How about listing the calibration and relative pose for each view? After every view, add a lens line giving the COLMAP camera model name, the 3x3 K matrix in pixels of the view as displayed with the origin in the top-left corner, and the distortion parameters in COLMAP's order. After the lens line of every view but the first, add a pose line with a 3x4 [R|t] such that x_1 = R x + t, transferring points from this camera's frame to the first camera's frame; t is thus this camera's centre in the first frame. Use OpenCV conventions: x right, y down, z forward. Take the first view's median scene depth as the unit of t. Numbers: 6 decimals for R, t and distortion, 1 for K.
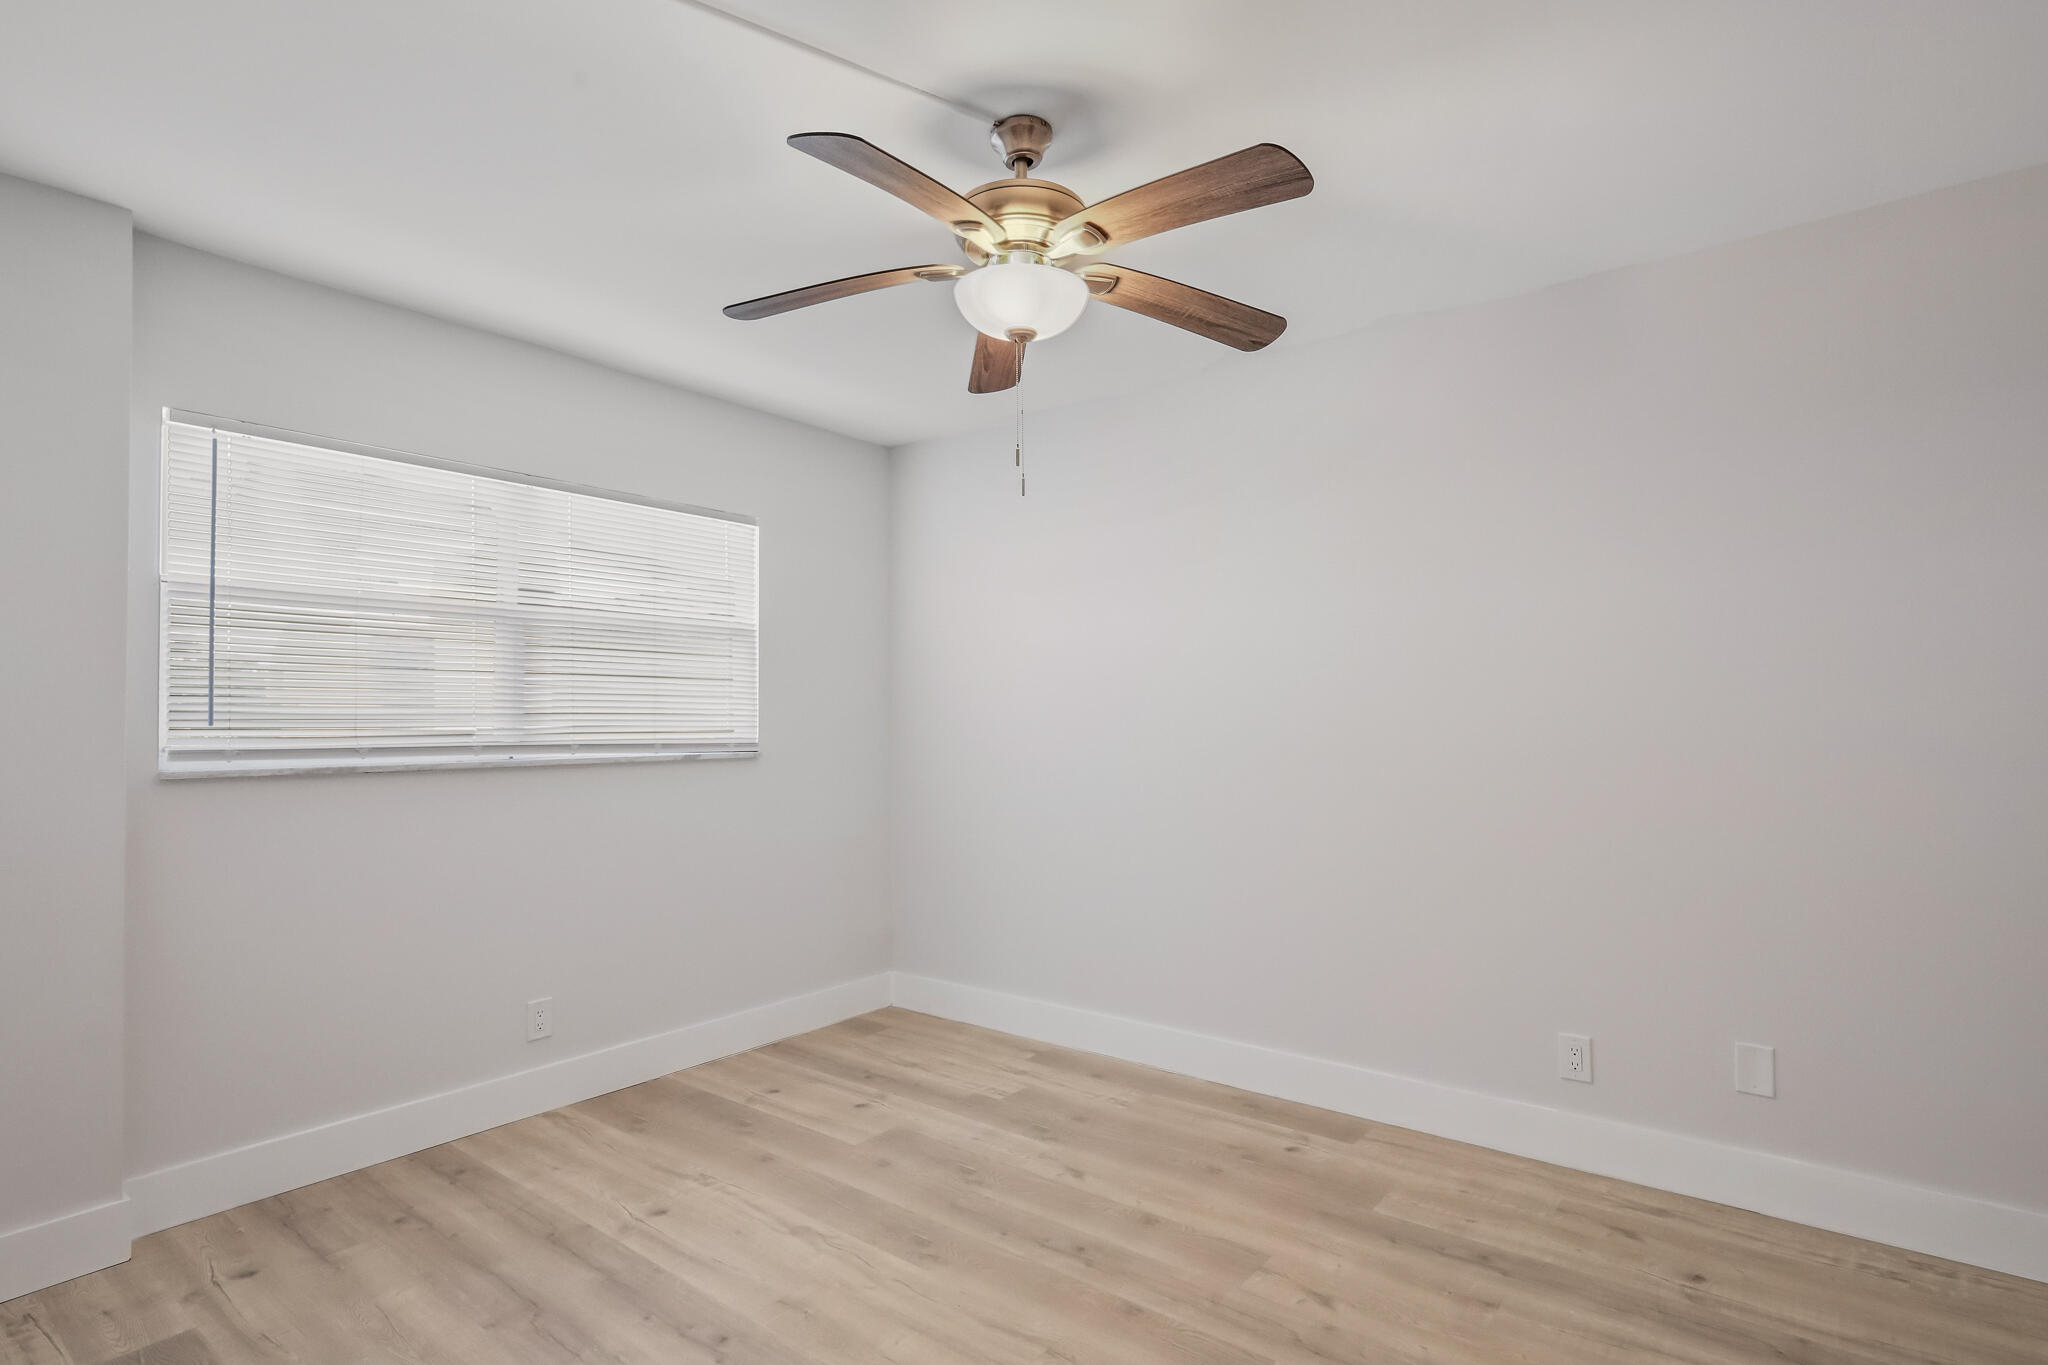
lens RADIAL K [[1006.5, 0, 1011.5], [0, 1006.5, 693.5], [0, 0, 1]] dist [-0.008167, -0.001470]
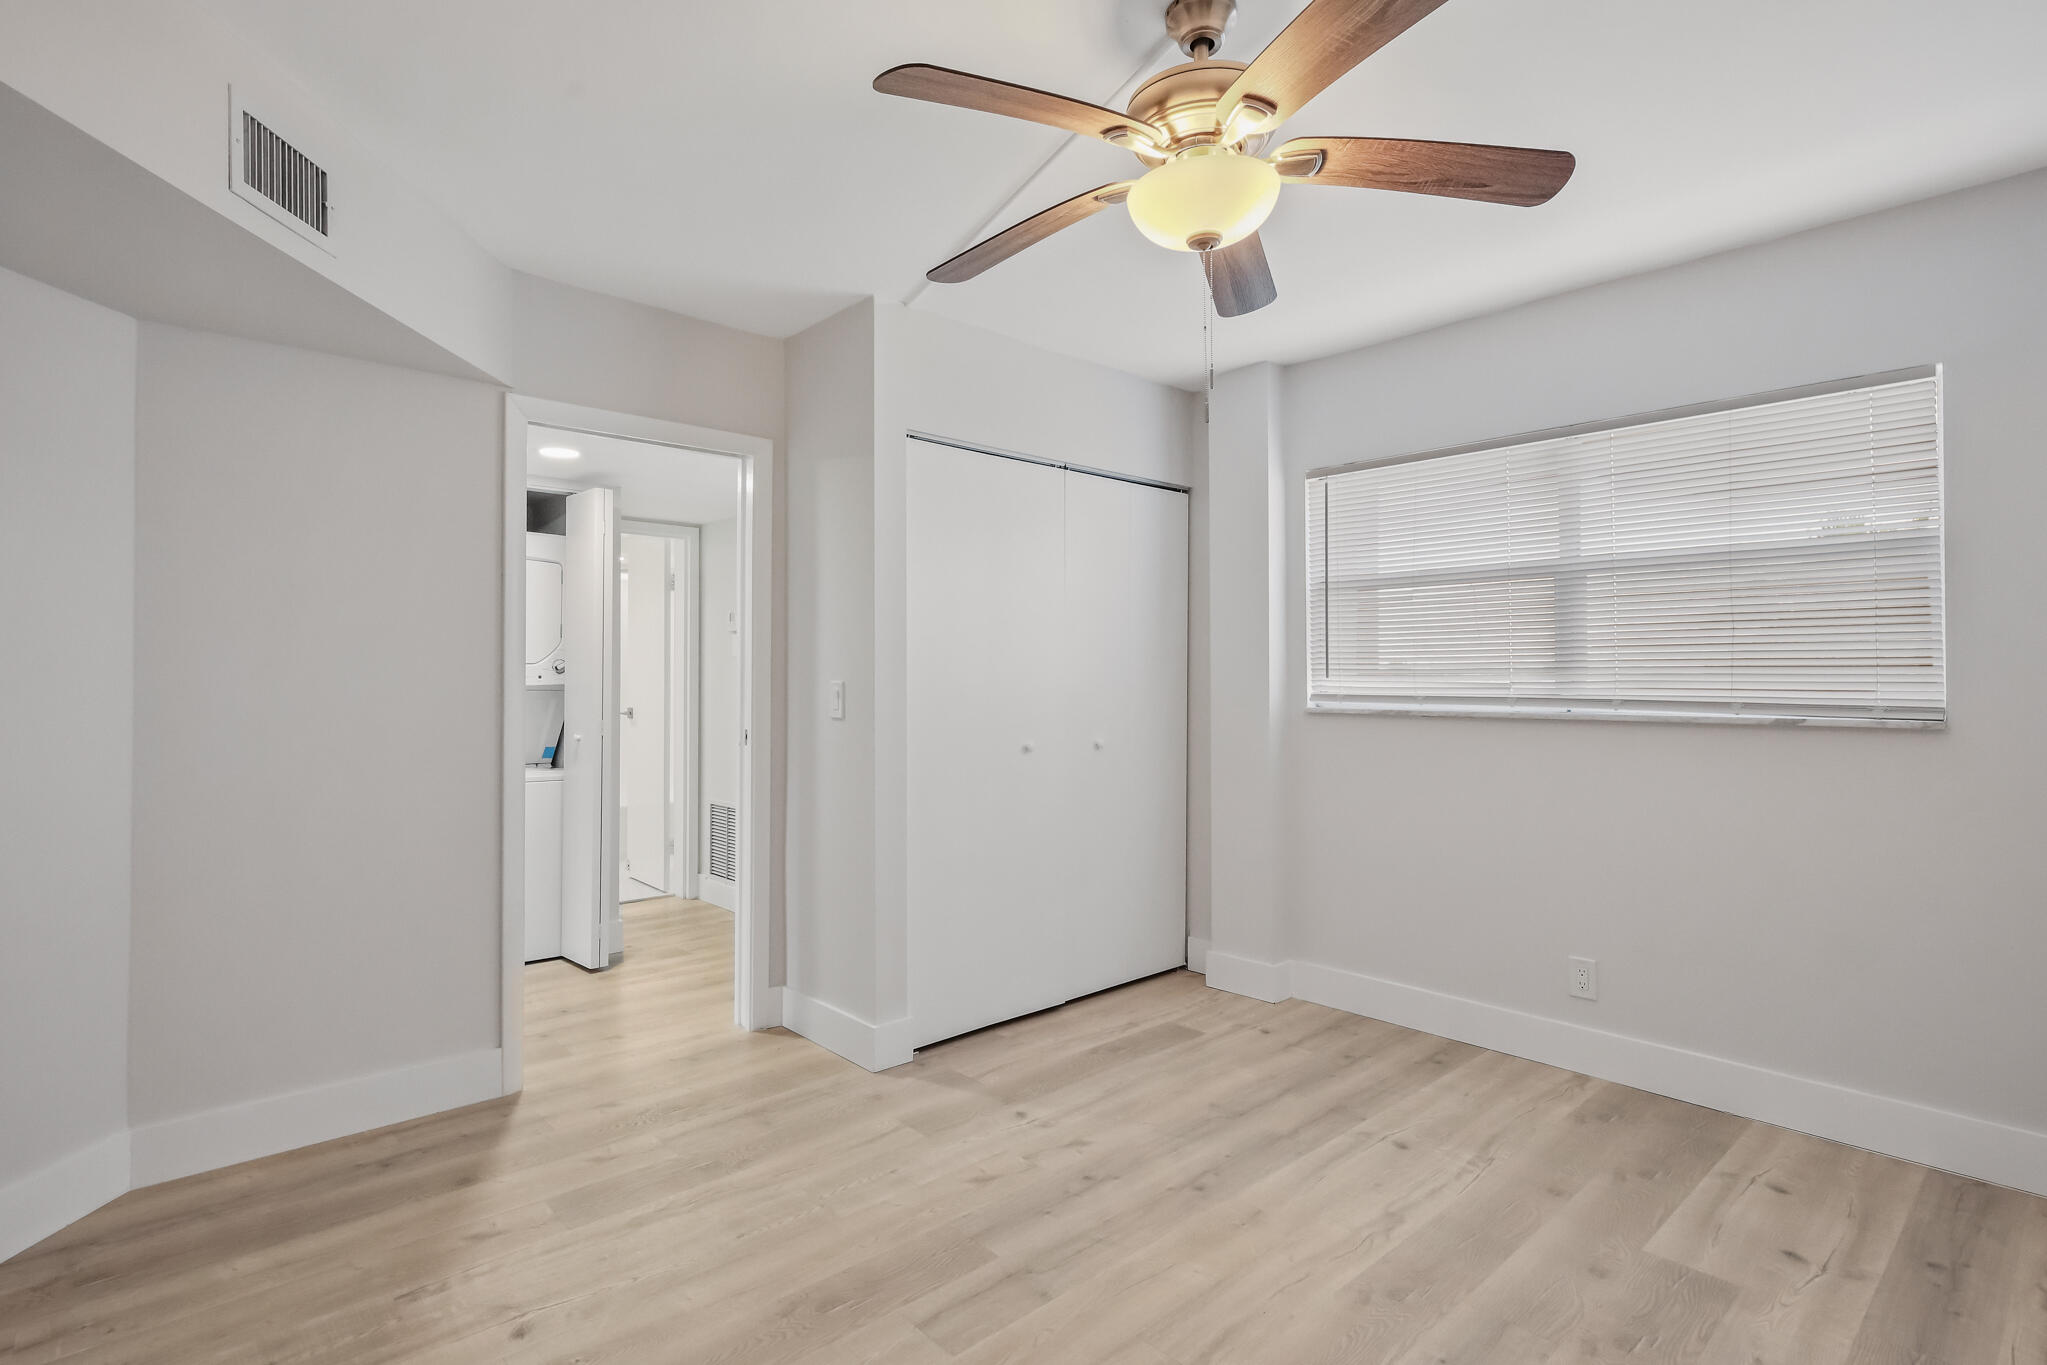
lens RADIAL K [[1006.0, 0, 1034.2], [0, 1006.0, 689.2], [0, 0, 1]] dist [-0.008167, -0.001470]
pose [[-0.148876, 0.010051, -0.988805, 0.666788], [0.024840, 0.999671, 0.006422, 0.025504], [0.988544, -0.023606, -0.149077, 0.721182]]
